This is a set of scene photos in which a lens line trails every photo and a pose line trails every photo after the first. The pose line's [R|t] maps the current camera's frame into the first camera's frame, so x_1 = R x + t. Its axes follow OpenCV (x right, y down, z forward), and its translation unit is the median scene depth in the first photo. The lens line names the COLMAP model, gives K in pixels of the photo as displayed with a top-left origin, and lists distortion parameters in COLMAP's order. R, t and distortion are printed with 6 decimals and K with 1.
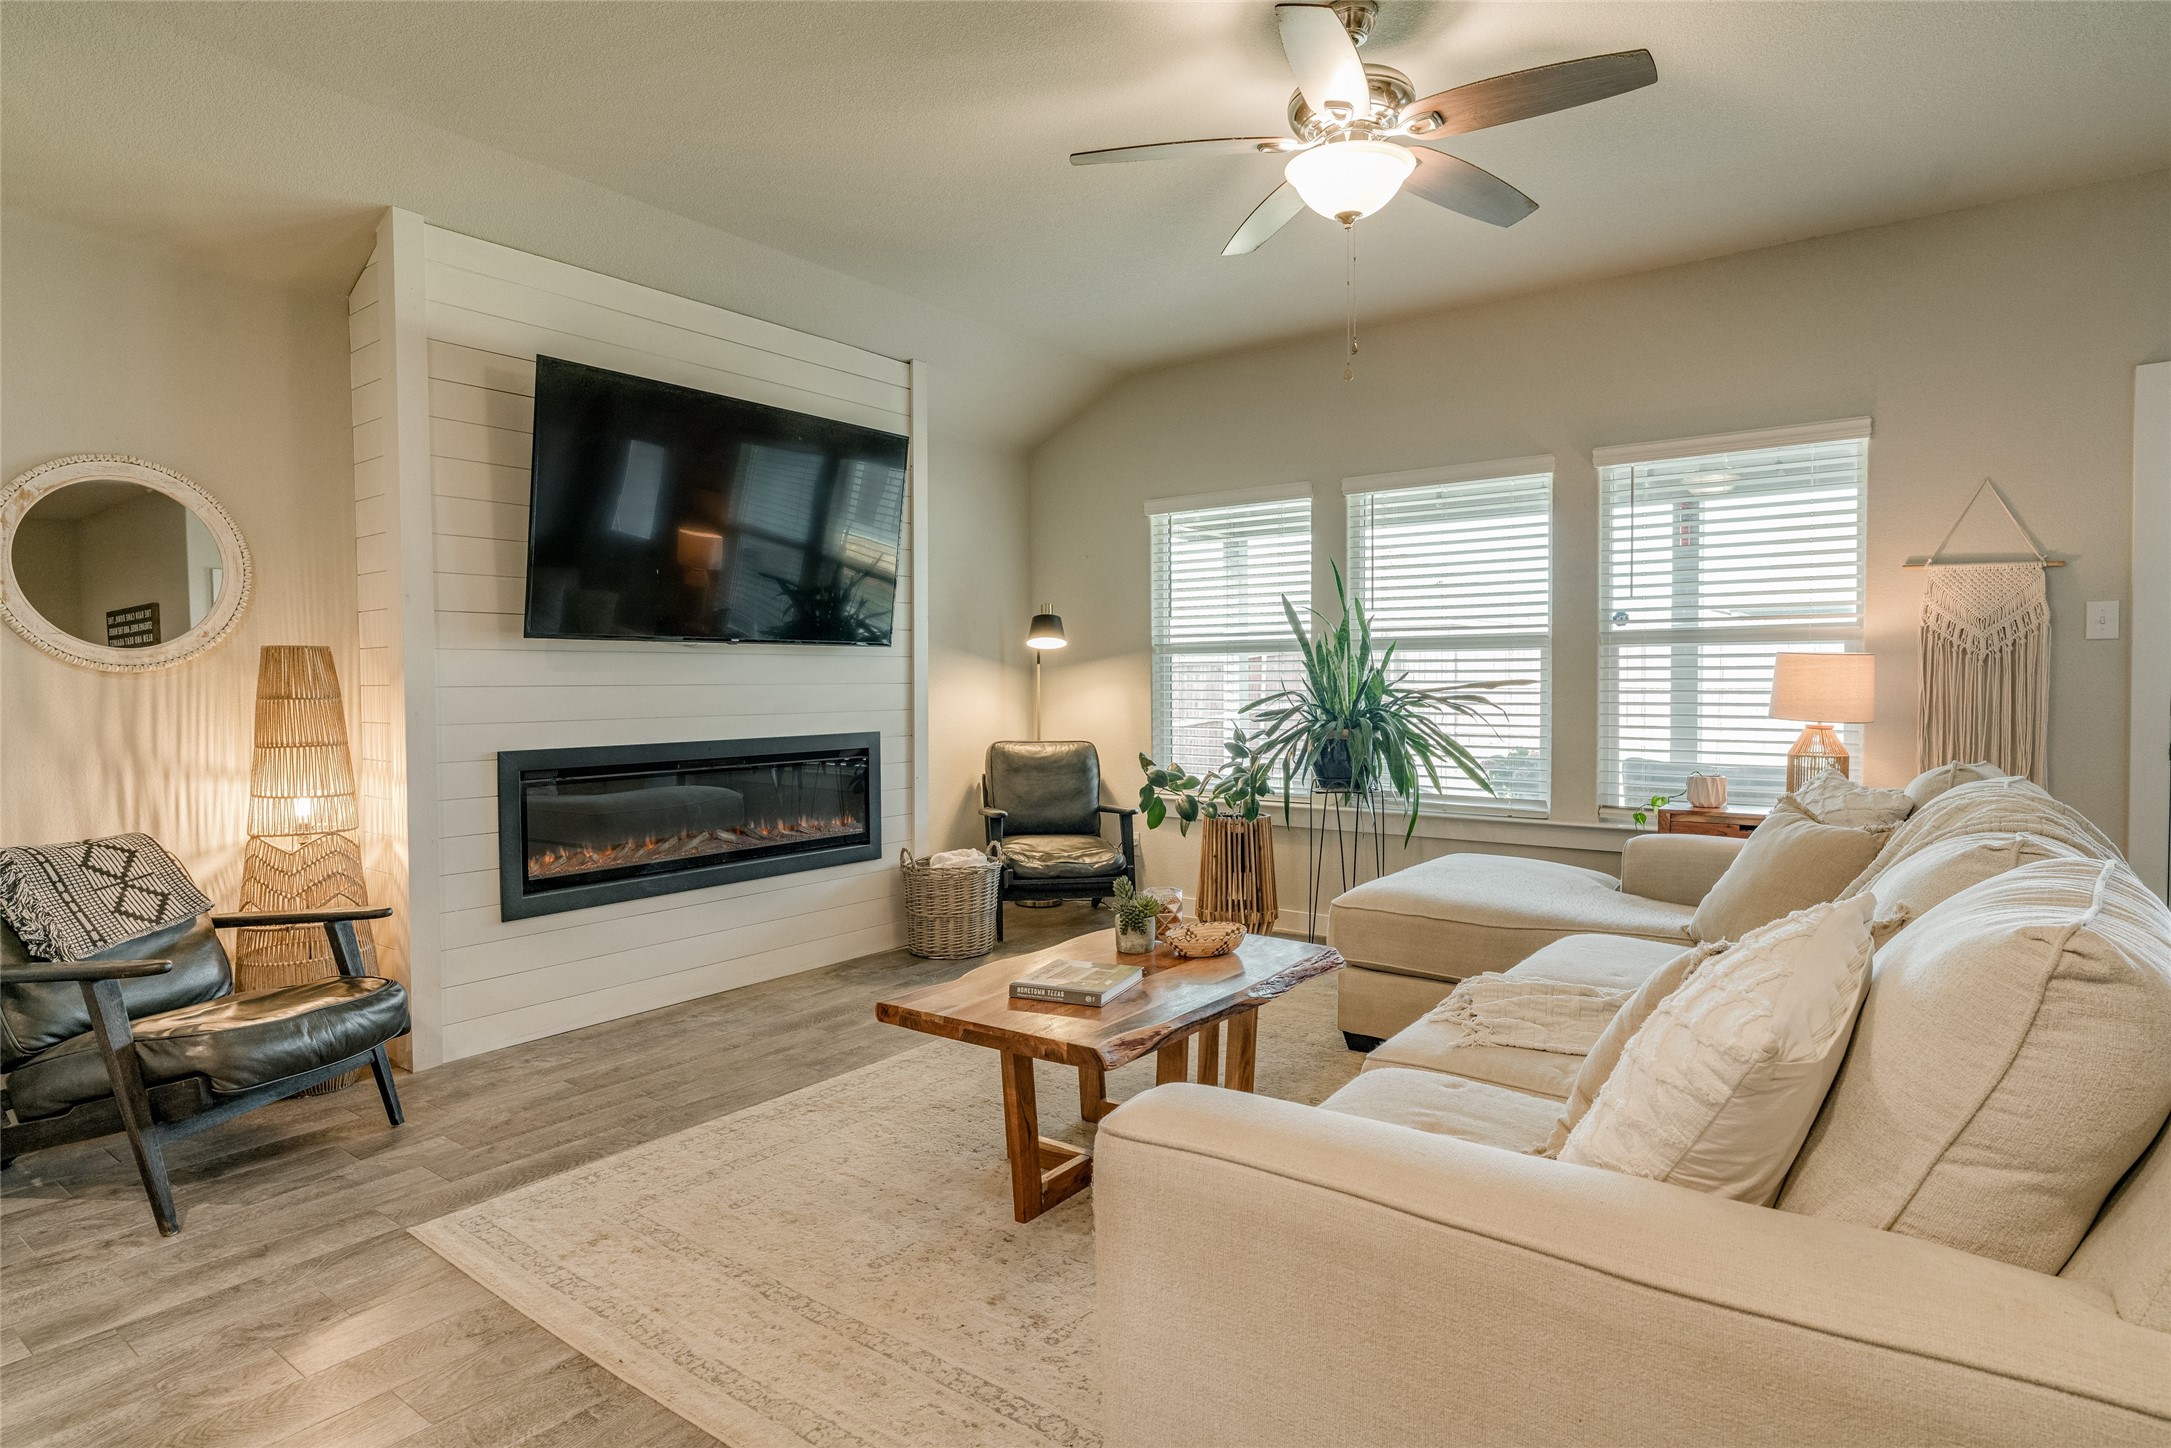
lens RADIAL K [[1161.4, 0, 1090.1], [0, 1161.4, 717.8], [0, 0, 1]] dist [-0.002617, 0.001013]
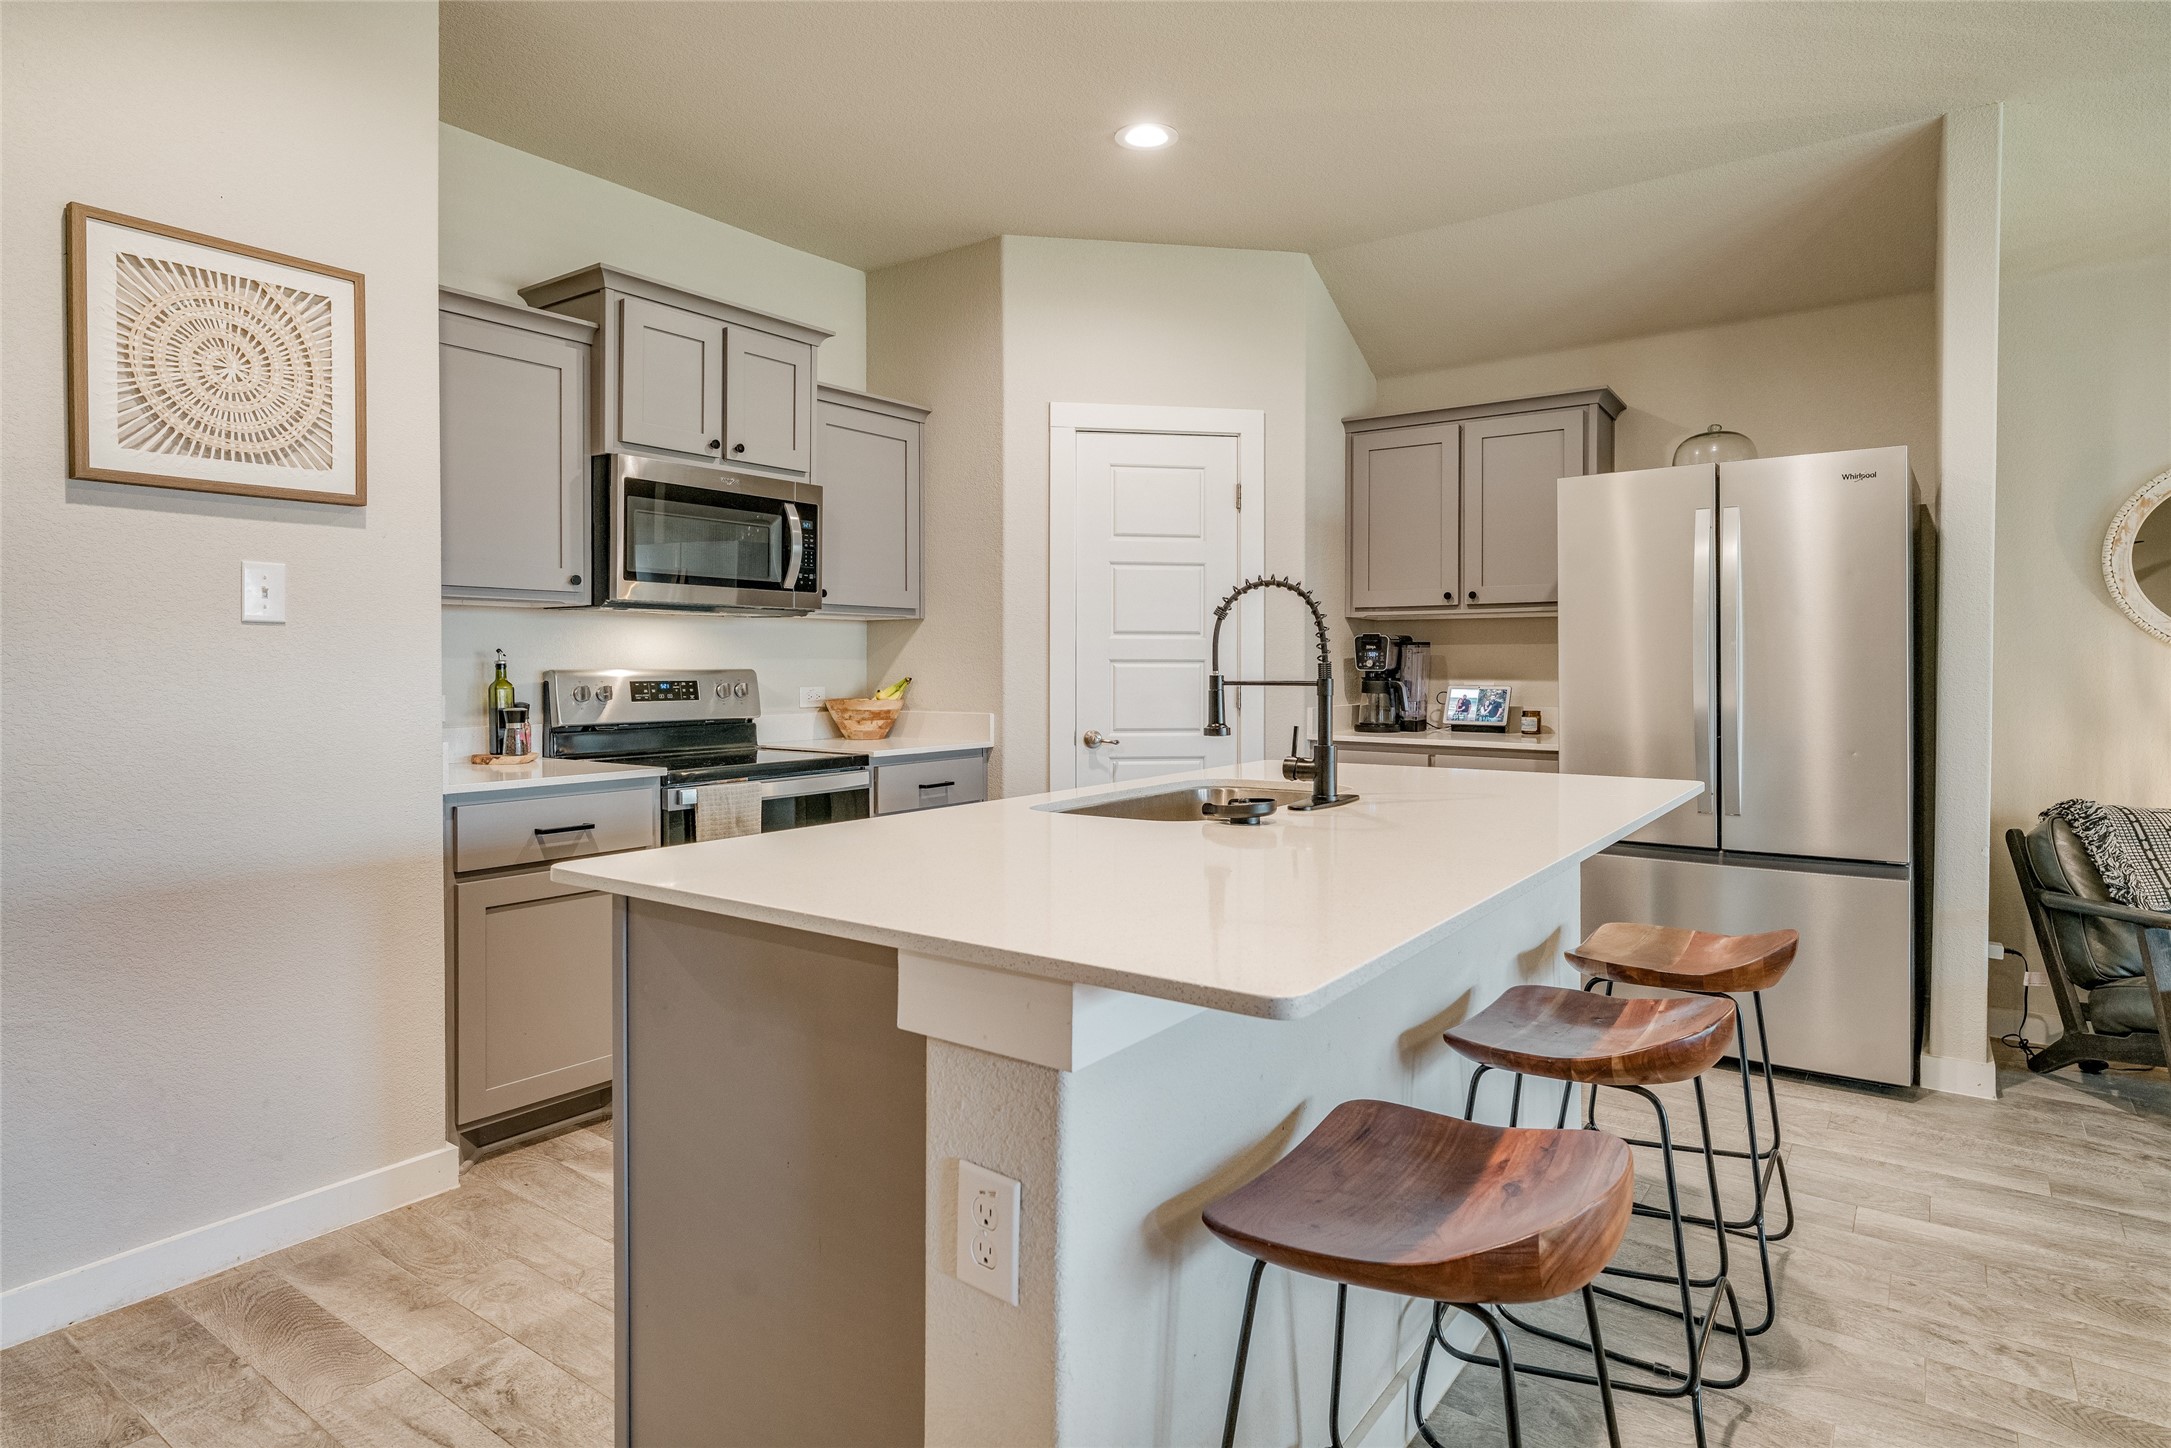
lens RADIAL K [[1204.7, 0, 1090.4], [0, 1204.7, 660.9], [0, 0, 1]] dist [-0.000966, 0.001994]
pose [[0.022530, 0.002752, -0.999742, 0.170523], [-0.031025, 0.999517, 0.002053, -0.003760], [0.999265, 0.030971, 0.022604, -0.045400]]
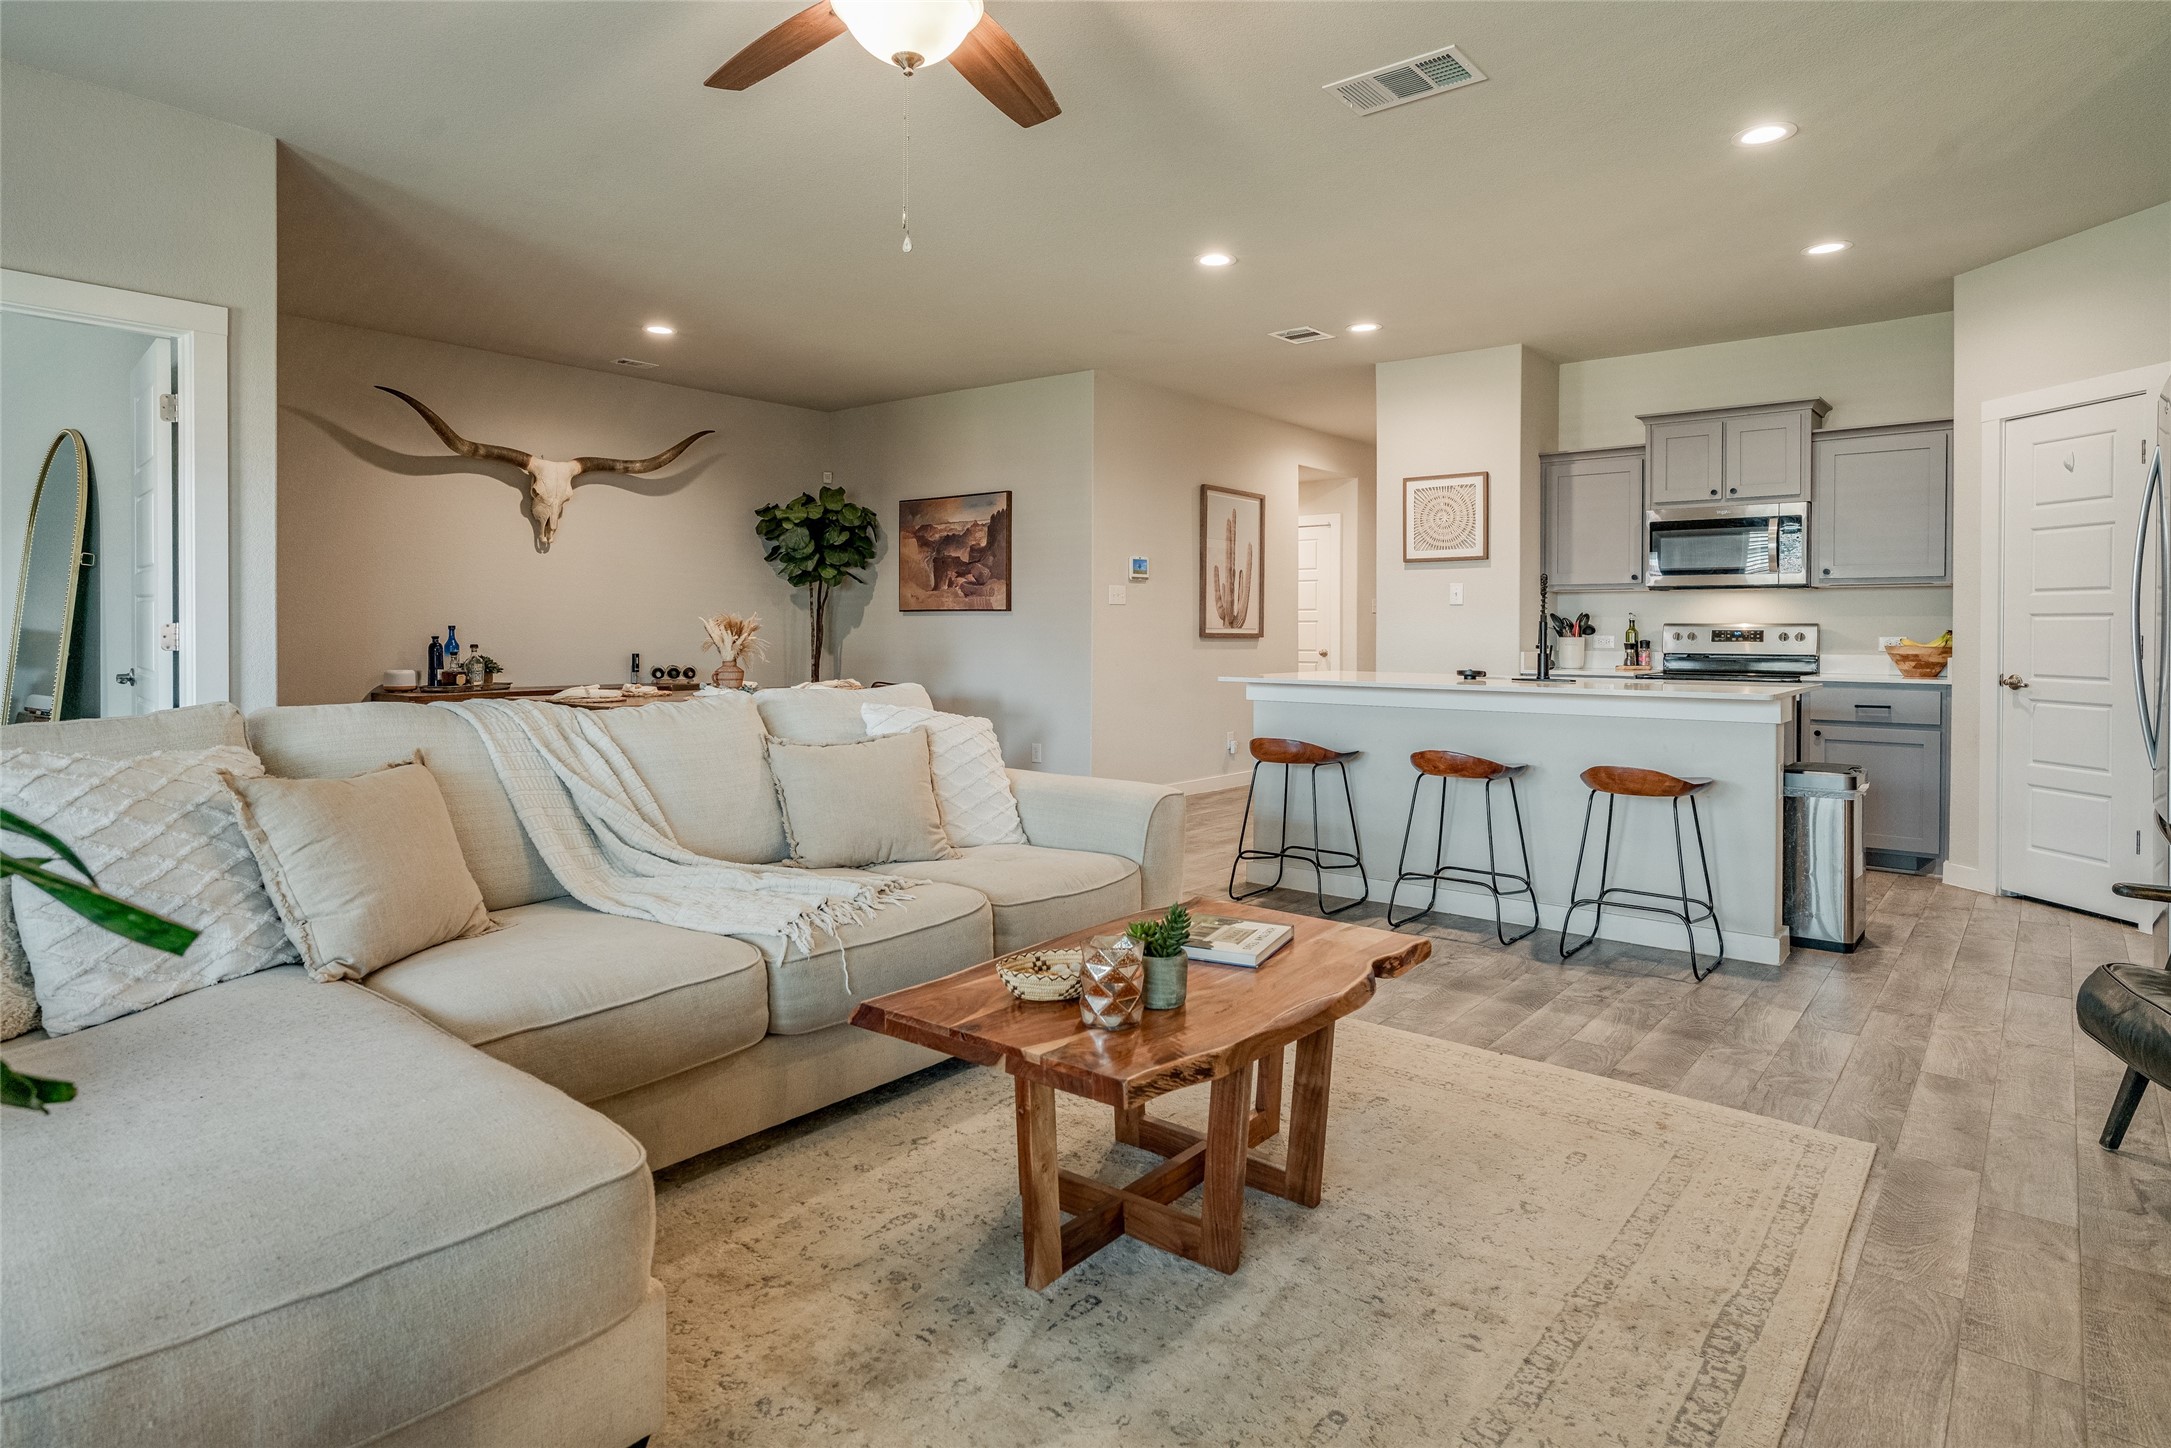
lens RADIAL K [[1198.1, 0, 1084.4], [0, 1198.1, 635.8], [0, 0, 1]] dist [0.000826, 0.001122]
pose [[-0.999195, 0.001379, 0.040082, 0.035179], [0.002859, 0.999315, 0.036896, -0.025922], [-0.040003, 0.036981, -0.998515, 1.097395]]
